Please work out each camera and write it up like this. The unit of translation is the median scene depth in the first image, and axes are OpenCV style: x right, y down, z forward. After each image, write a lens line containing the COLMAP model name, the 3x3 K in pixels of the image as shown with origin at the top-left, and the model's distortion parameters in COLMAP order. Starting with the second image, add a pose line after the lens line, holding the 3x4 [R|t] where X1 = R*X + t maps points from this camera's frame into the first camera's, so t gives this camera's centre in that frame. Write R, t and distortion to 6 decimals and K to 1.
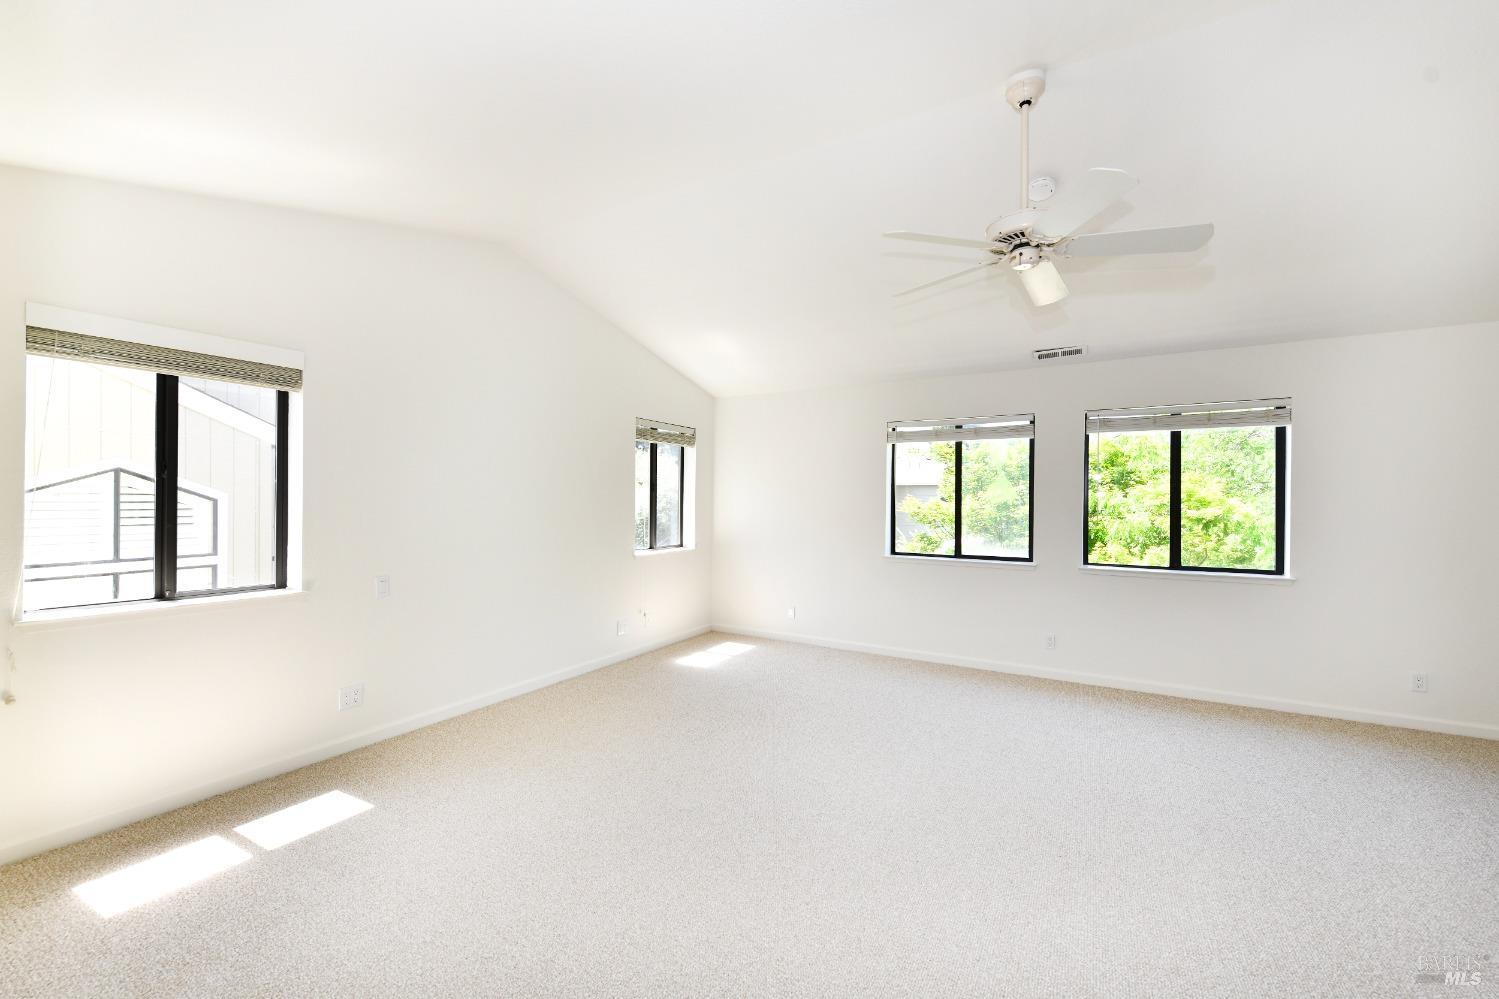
lens RADIAL K [[608.9, 0, 749.5], [0, 608.9, 502.2], [0, 0, 1]] dist [0.000951, -0.000833]
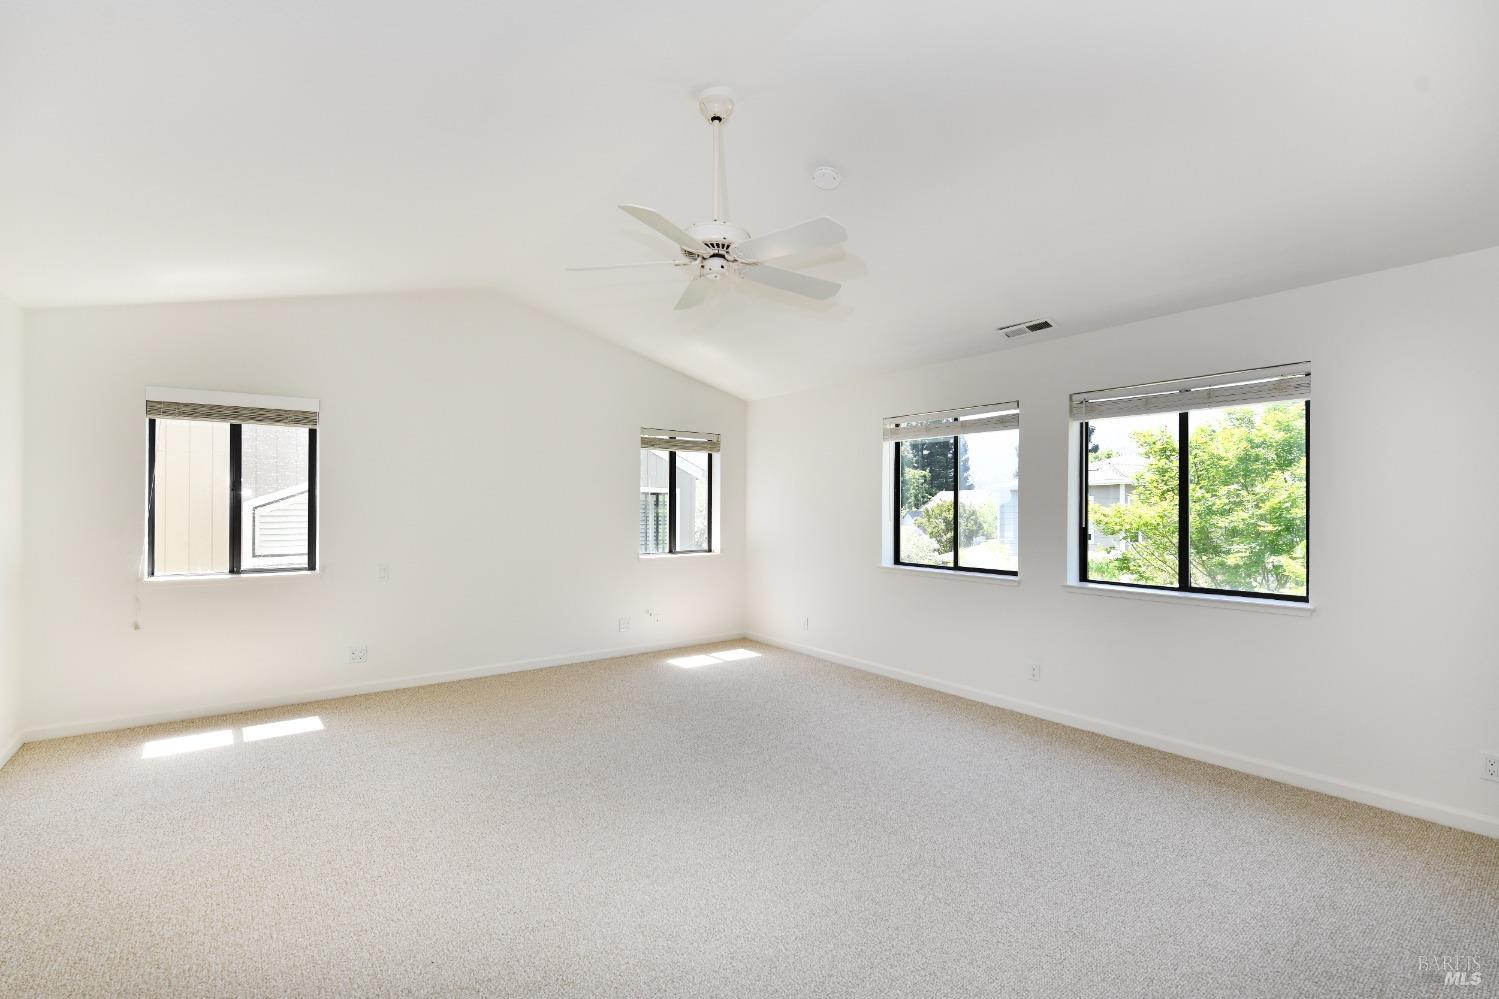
lens RADIAL K [[692.1, 0, 755.8], [0, 692.1, 501.6], [0, 0, 1]] dist [0.000261, -0.000159]
pose [[0.915735, -0.008564, -0.401691, 0.561001], [0.003767, 0.999912, -0.012729, 0.005893], [0.401765, 0.010143, 0.915687, -0.028743]]
